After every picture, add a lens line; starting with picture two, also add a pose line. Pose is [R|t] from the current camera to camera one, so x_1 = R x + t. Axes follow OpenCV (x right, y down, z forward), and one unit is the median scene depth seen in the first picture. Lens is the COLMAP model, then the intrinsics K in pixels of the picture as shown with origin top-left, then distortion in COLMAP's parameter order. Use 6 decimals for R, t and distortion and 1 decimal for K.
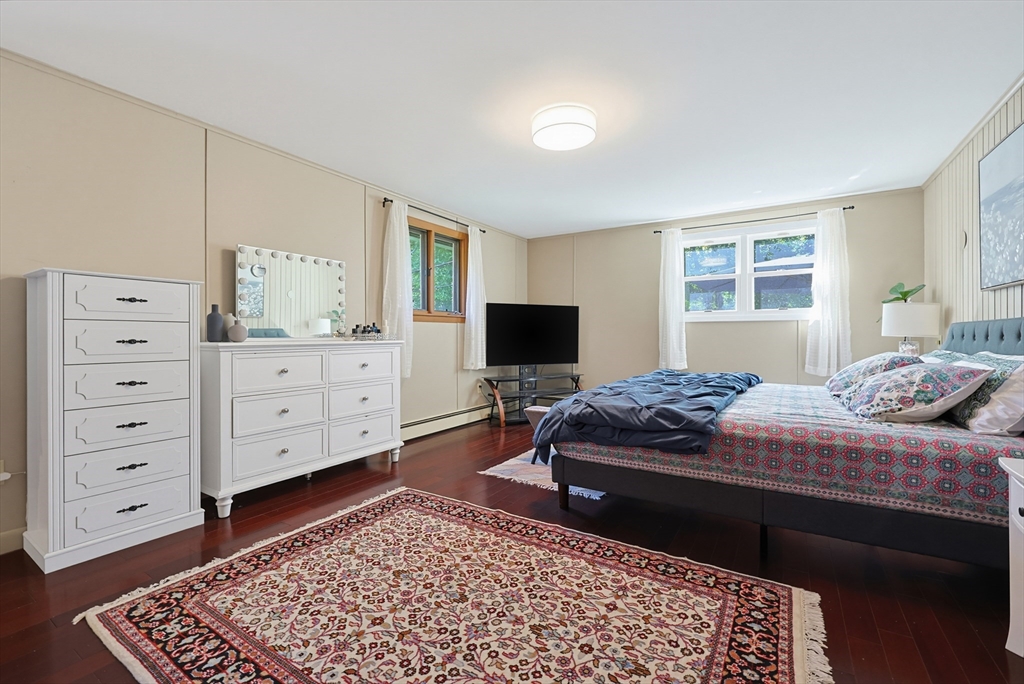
lens RADIAL K [[438.3, 0, 509.6], [0, 438.3, 338.5], [0, 0, 1]] dist [-0.005246, 0.002426]
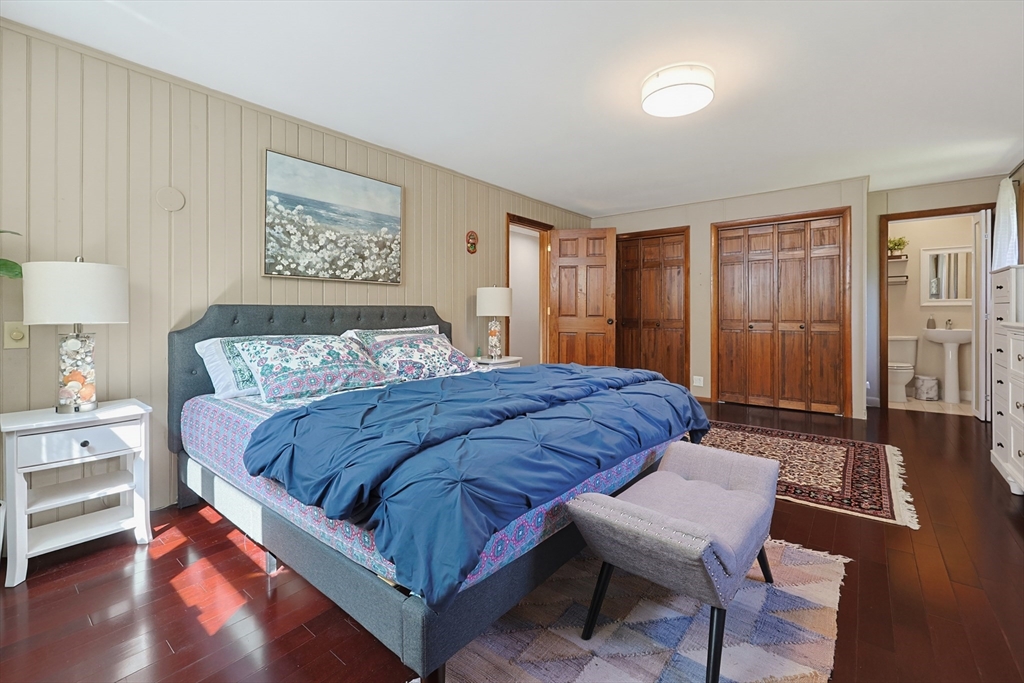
lens RADIAL K [[438.3, 0, 528.1], [0, 438.3, 314.2], [0, 0, 1]] dist [-0.005246, 0.002426]
pose [[-0.996836, 0.003234, 0.079416, 0.437568], [0.004447, 0.999876, 0.015102, -0.034358], [-0.079358, 0.015408, -0.996727, 2.322034]]
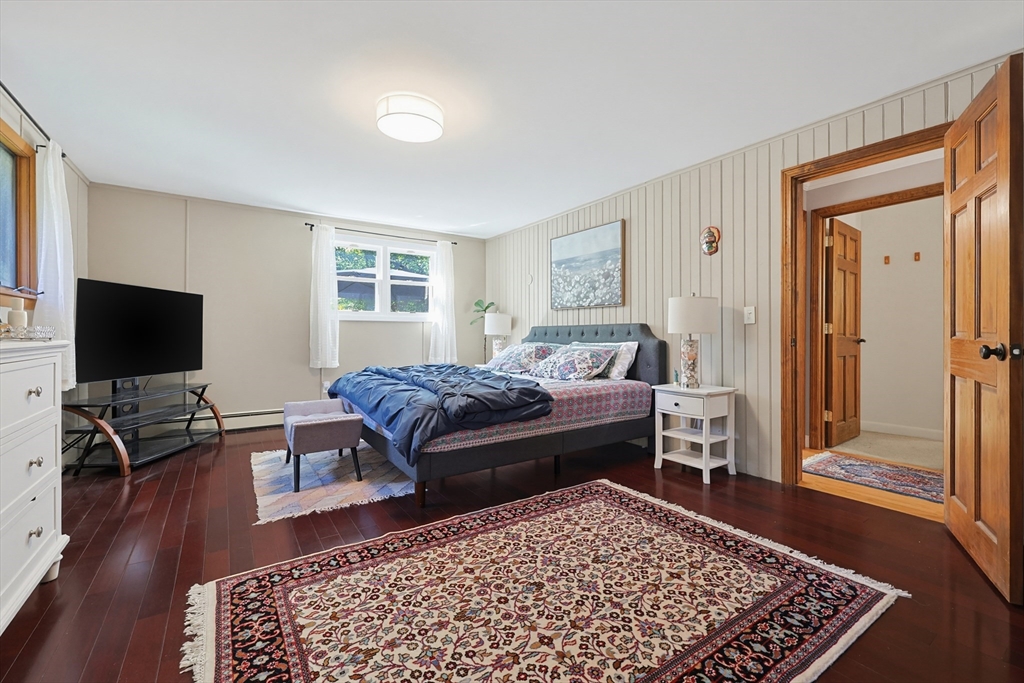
lens RADIAL K [[438.3, 0, 514.9], [0, 438.3, 338.1], [0, 0, 1]] dist [-0.005246, 0.002426]
pose [[0.392103, -0.007086, 0.919894, -0.812590], [0.006277, 0.999968, 0.005027, 0.002749], [-0.919900, 0.003803, 0.392134, 0.483148]]
